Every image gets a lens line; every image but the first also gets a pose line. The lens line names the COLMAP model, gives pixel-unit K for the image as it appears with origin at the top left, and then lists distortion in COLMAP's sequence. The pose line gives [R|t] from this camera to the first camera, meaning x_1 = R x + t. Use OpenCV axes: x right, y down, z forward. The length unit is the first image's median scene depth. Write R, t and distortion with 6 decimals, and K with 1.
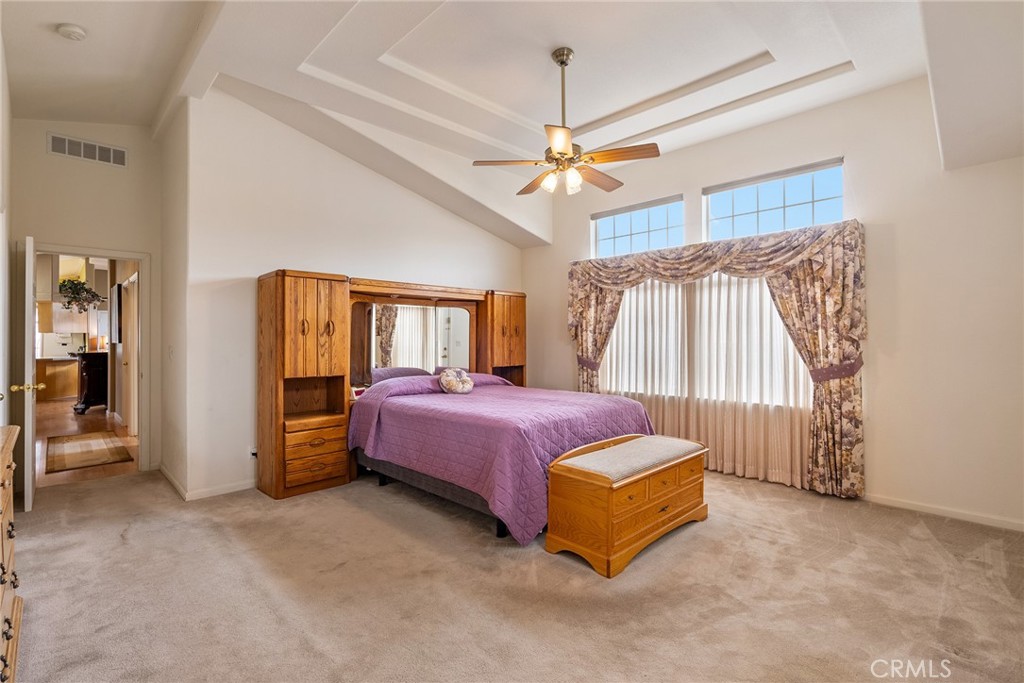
lens RADIAL K [[471.9, 0, 509.8], [0, 471.9, 337.1], [0, 0, 1]] dist [-0.003398, -0.000082]
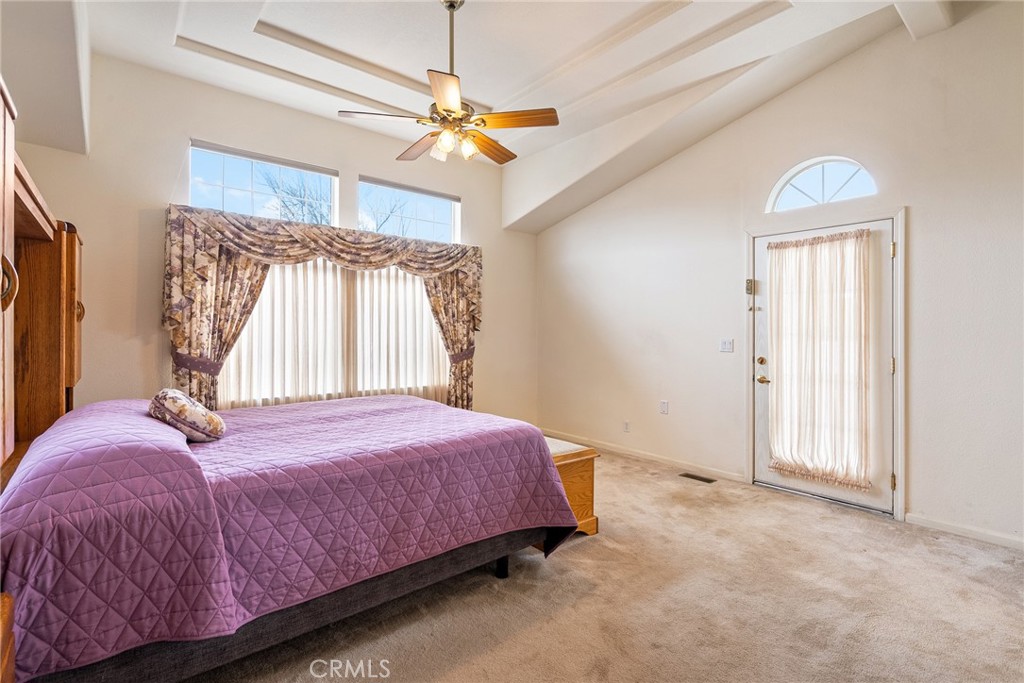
lens RADIAL K [[471.9, 0, 509.8], [0, 471.9, 337.1], [0, 0, 1]] dist [-0.003398, -0.000082]
pose [[0.090258, -0.013662, 0.995825, -0.574153], [-0.013242, 0.999801, 0.014917, 0.000760], [-0.995830, -0.014533, 0.090060, 0.648125]]
